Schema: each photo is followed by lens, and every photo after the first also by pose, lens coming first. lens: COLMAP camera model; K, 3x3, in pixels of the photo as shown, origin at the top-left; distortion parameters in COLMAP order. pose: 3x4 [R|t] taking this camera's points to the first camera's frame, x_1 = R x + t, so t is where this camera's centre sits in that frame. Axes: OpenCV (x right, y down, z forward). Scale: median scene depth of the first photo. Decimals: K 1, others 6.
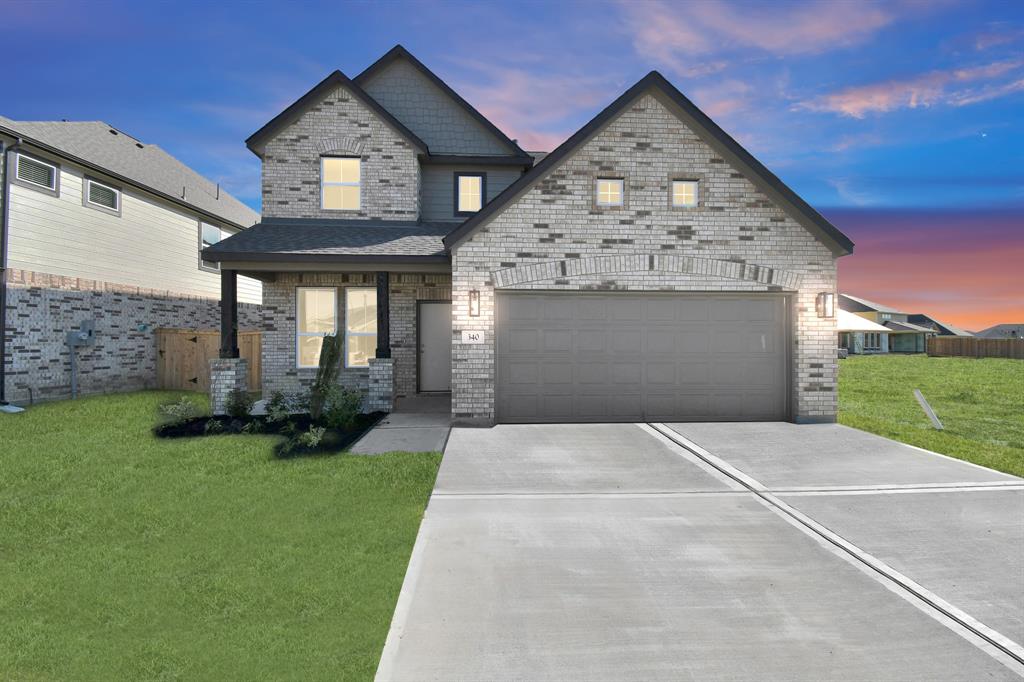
lens RADIAL K [[455.1, 0, 506.3], [0, 455.1, 340.5], [0, 0, 1]] dist [-0.008495, -0.003857]
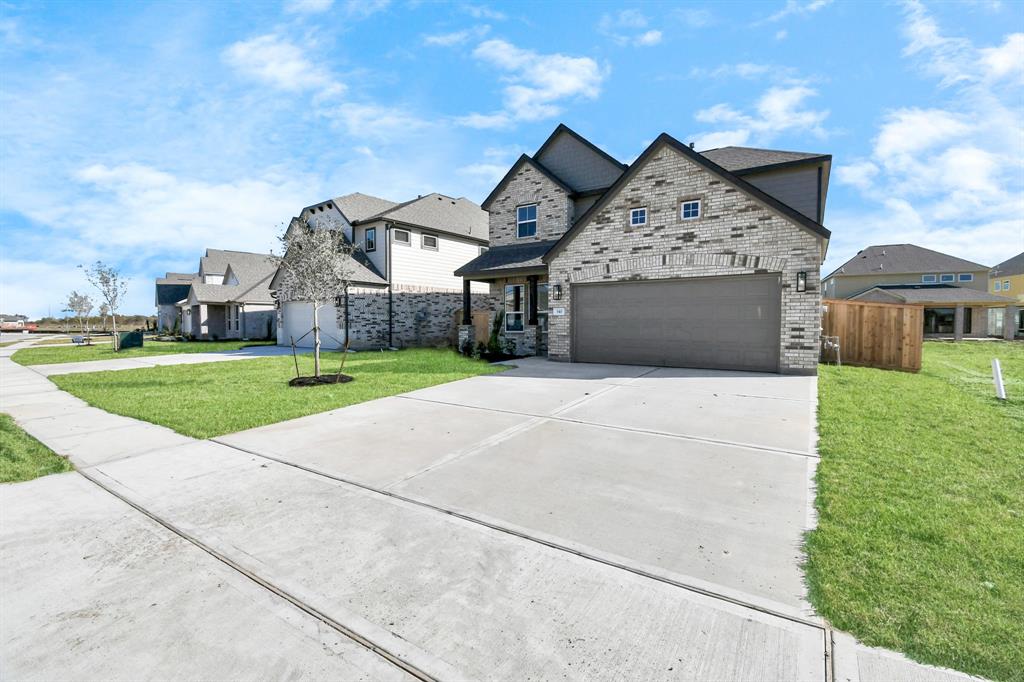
lens RADIAL K [[455.1, 0, 516.6], [0, 455.1, 337.3], [0, 0, 1]] dist [-0.008495, -0.003857]
pose [[0.804661, 0.015916, -0.593521, 0.811729], [0.002659, 0.999534, 0.030408, 0.036860], [0.593729, -0.026046, 0.804244, -0.503206]]
